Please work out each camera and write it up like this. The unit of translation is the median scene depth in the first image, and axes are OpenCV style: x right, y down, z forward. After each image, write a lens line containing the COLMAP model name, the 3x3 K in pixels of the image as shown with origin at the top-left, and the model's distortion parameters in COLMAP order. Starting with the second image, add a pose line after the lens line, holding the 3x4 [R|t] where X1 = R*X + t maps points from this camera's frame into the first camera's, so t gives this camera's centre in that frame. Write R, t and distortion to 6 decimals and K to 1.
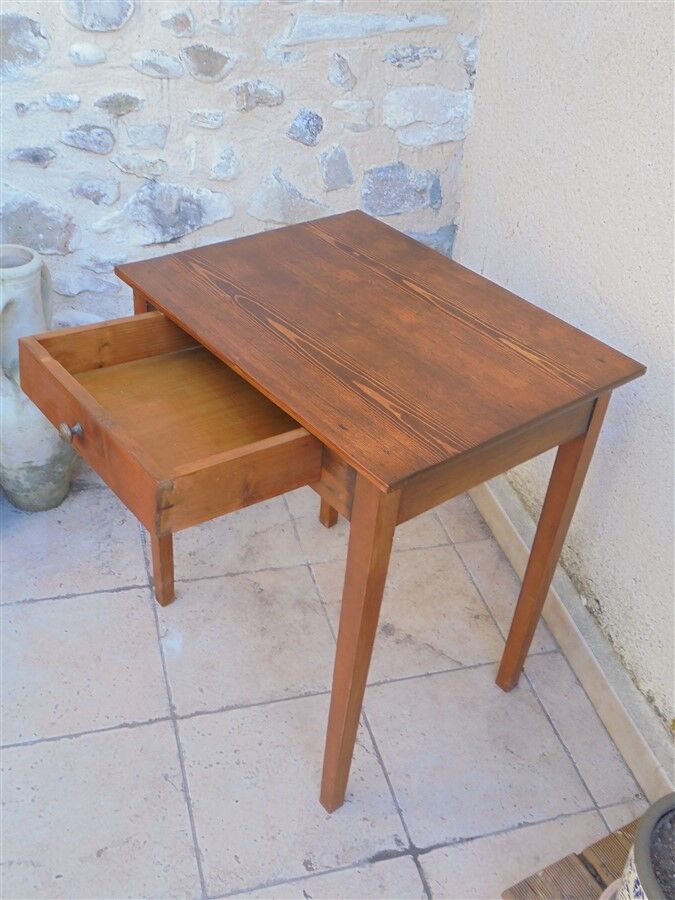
lens RADIAL K [[891.7, 0, 336.3], [0, 891.7, 448.9], [0, 0, 1]] dist [-0.052590, 0.000000]
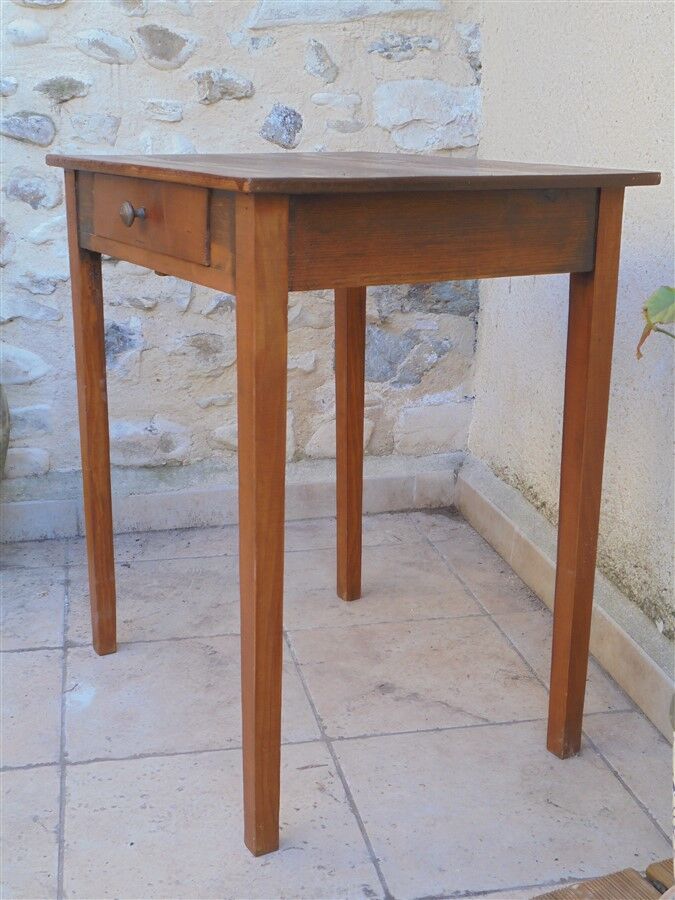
lens RADIAL K [[1172.8, 0, 332.6], [0, 1172.8, 445.7], [0, 0, 1]] dist [-0.005996, 0.000000]
pose [[0.994767, -0.047049, -0.090693, 0.113297], [0.011520, 0.933651, -0.357999, 0.367225], [0.101519, 0.355081, 0.929307, 0.065373]]
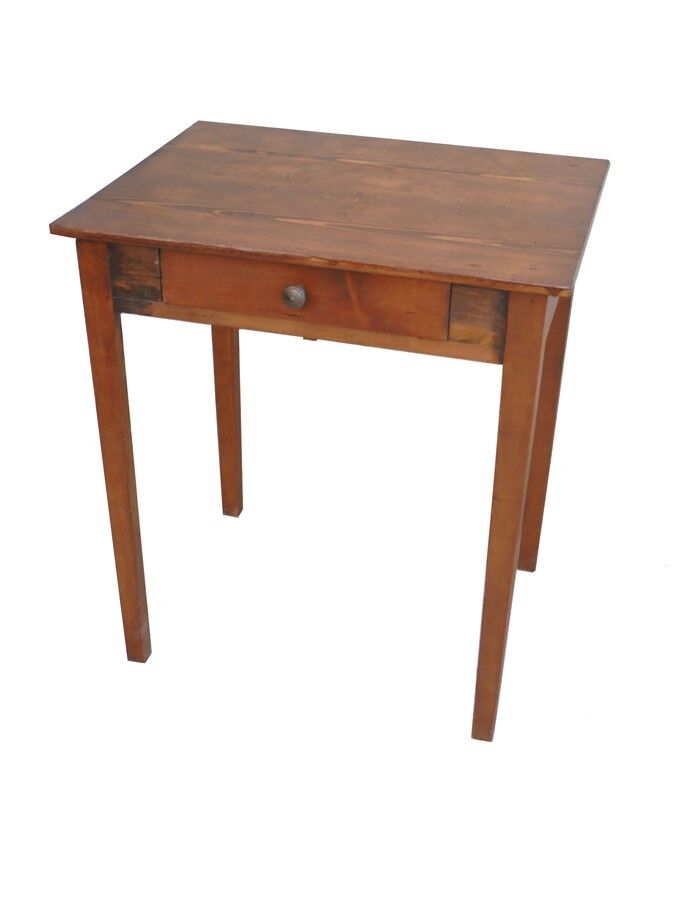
lens RADIAL K [[1172.8, 0, 333.2], [0, 1172.8, 444.9], [0, 0, 1]] dist [-0.005996, 0.000000]
pose [[0.817938, -0.355479, 0.452341, -0.472419], [0.385033, 0.922456, 0.028696, 0.036996], [-0.427465, 0.150695, 0.891383, -0.021959]]
